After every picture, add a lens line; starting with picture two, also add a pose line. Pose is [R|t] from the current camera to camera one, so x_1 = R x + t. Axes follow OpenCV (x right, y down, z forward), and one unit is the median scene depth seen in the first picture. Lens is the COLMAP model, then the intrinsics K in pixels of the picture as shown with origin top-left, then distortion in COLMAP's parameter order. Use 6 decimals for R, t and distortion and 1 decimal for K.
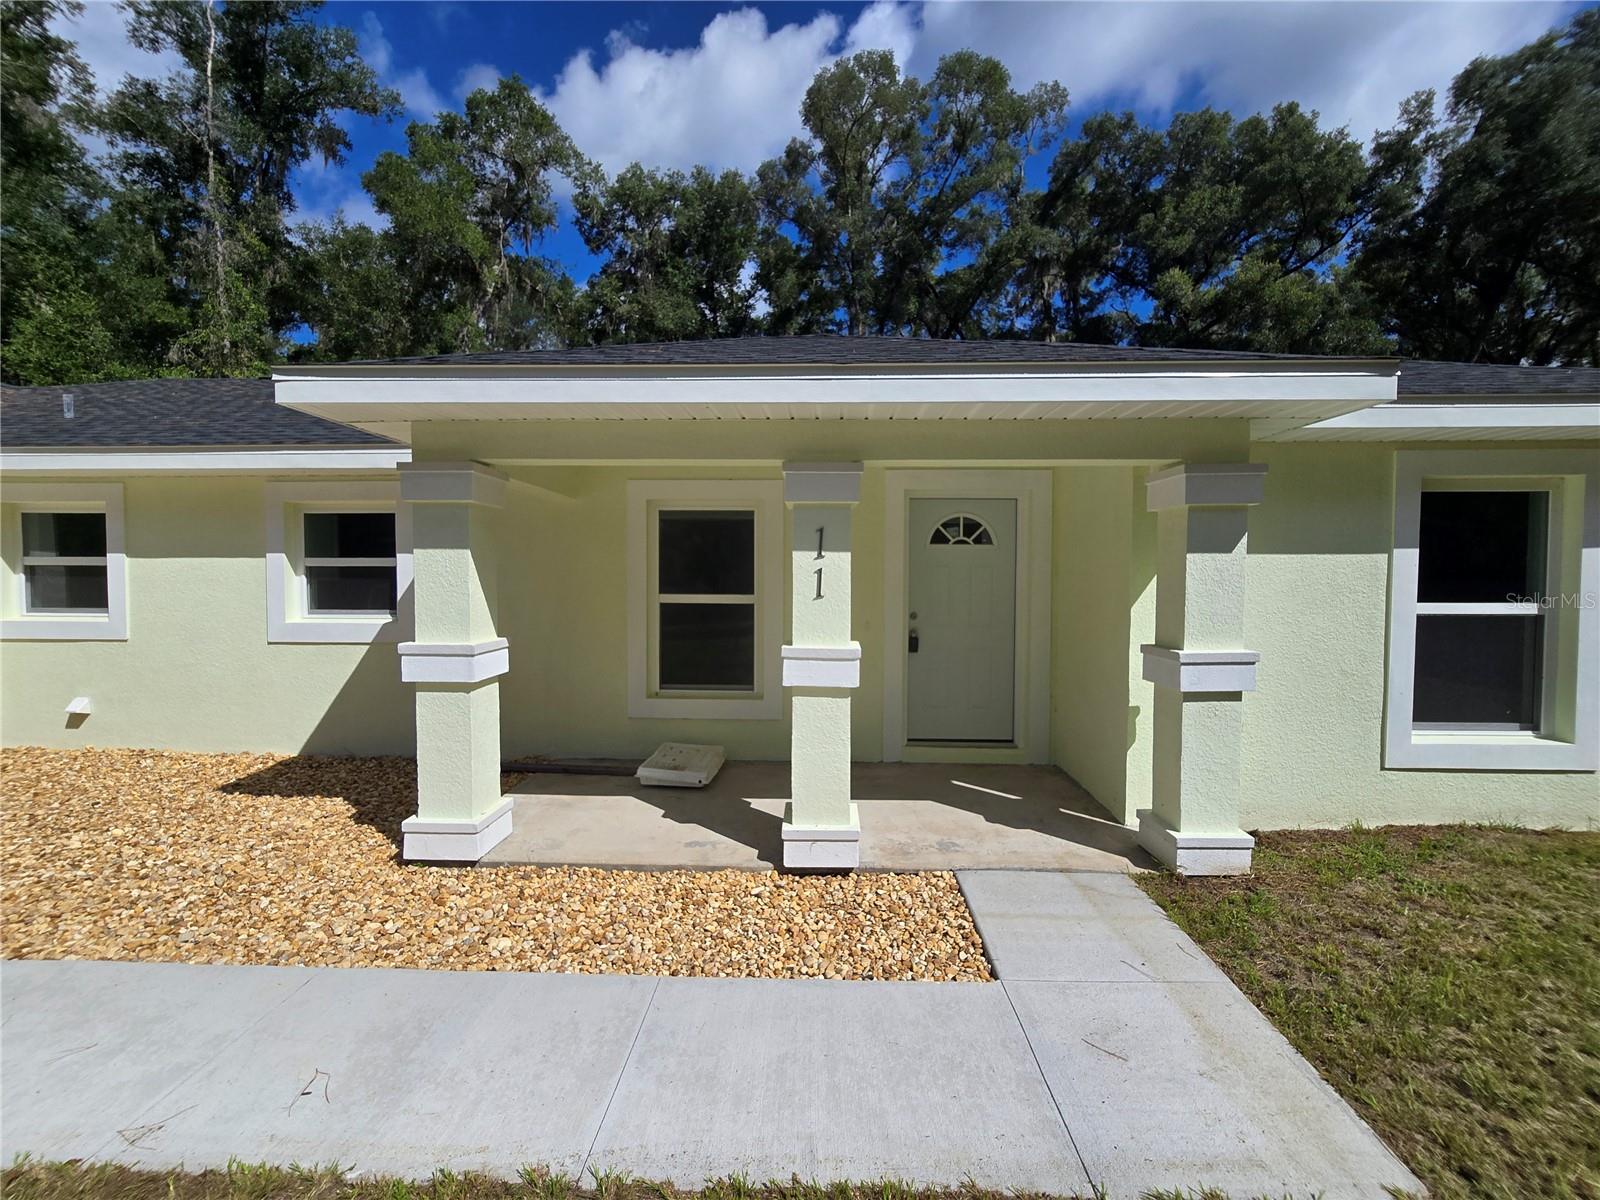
lens RADIAL K [[648.9, 0, 794.8], [0, 648.9, 596.0], [0, 0, 1]] dist [-0.003042, 0.000182]
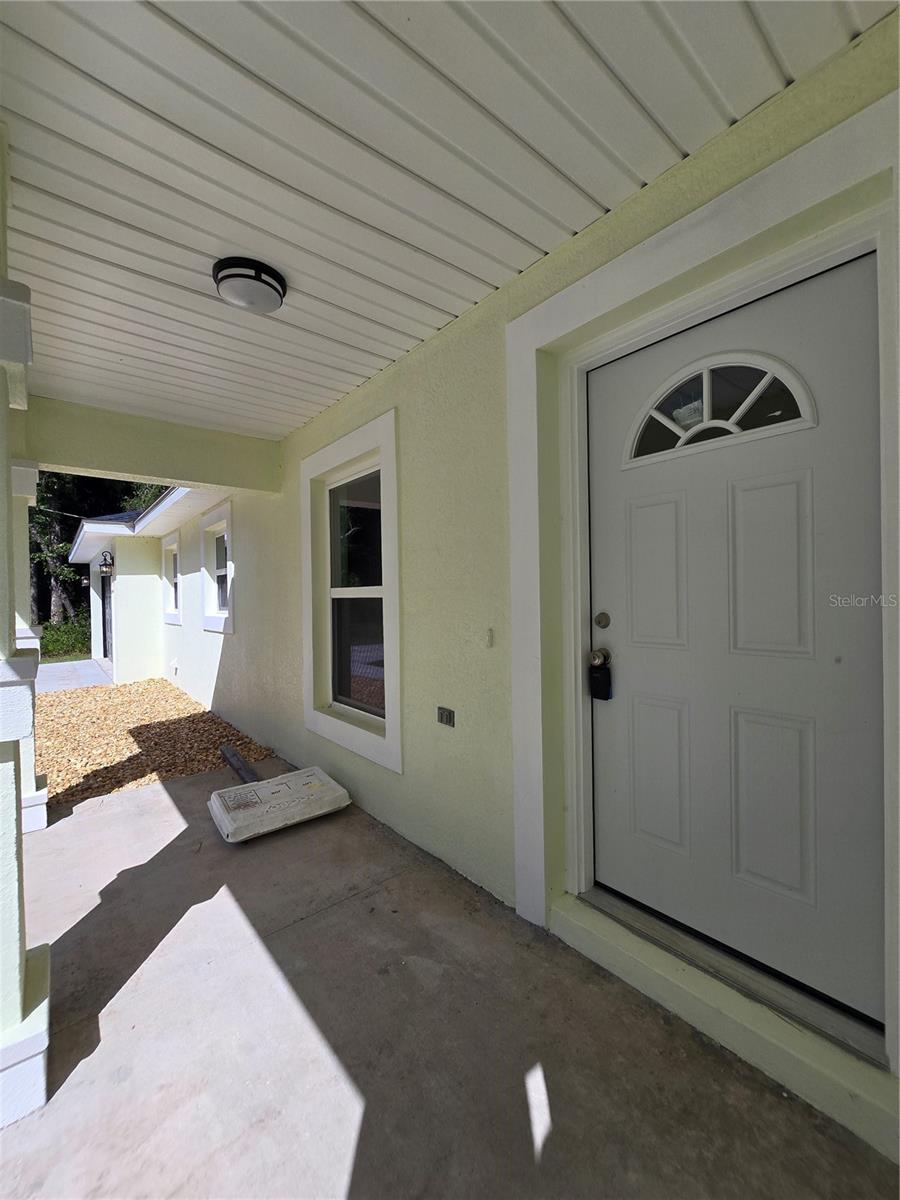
lens RADIAL K [[486.7, 0, 459.7], [0, 486.7, 600.9], [0, 0, 1]] dist [-0.003042, 0.000182]
pose [[0.667506, -0.009528, -0.744543, 0.488149], [-0.003565, 0.999866, -0.015991, 0.029739], [0.744596, 0.013328, 0.667383, 0.904054]]
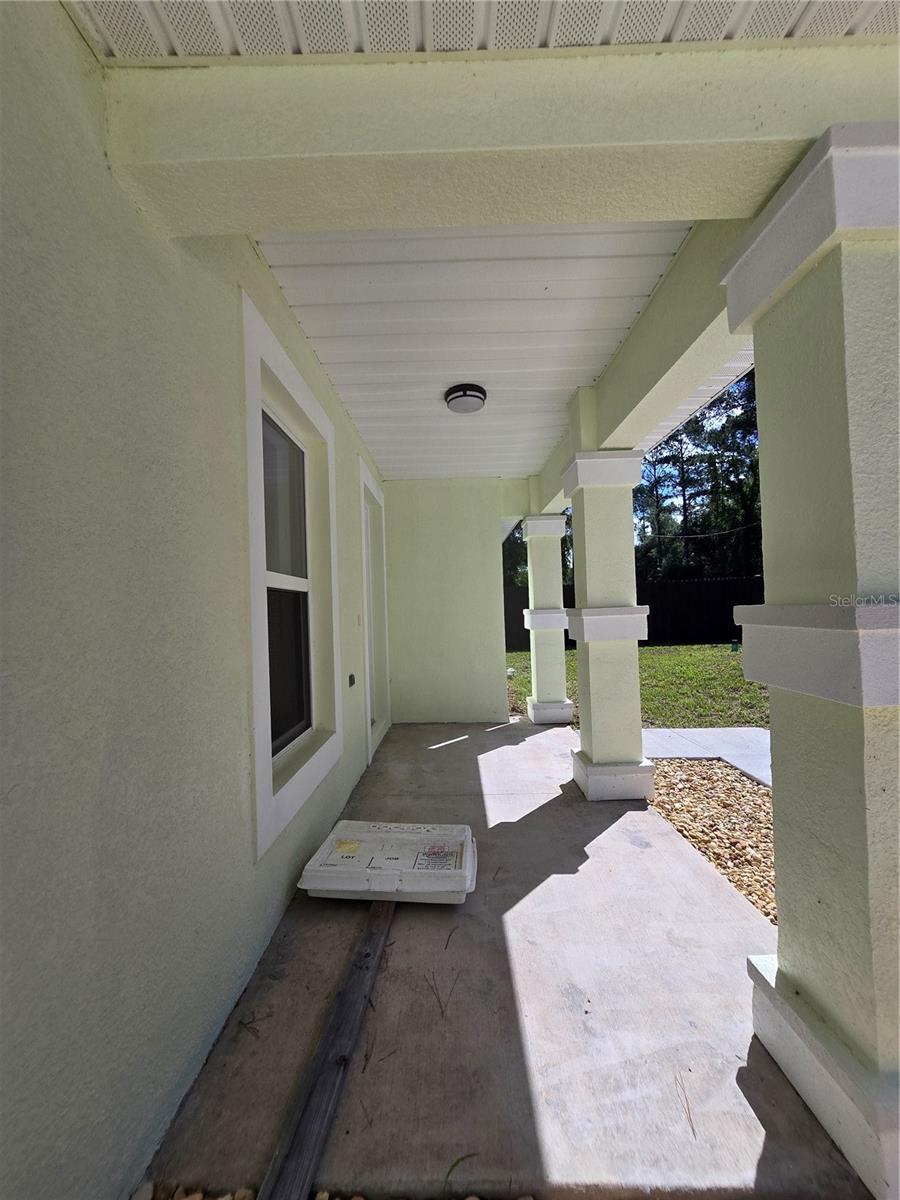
lens RADIAL K [[486.7, 0, 459.7], [0, 486.7, 600.9], [0, 0, 1]] dist [-0.003042, 0.000182]
pose [[-0.039189, 0.015068, 0.999118, -0.716466], [0.057002, 0.998292, -0.012819, 0.048958], [-0.997605, 0.056450, -0.039981, 1.118572]]
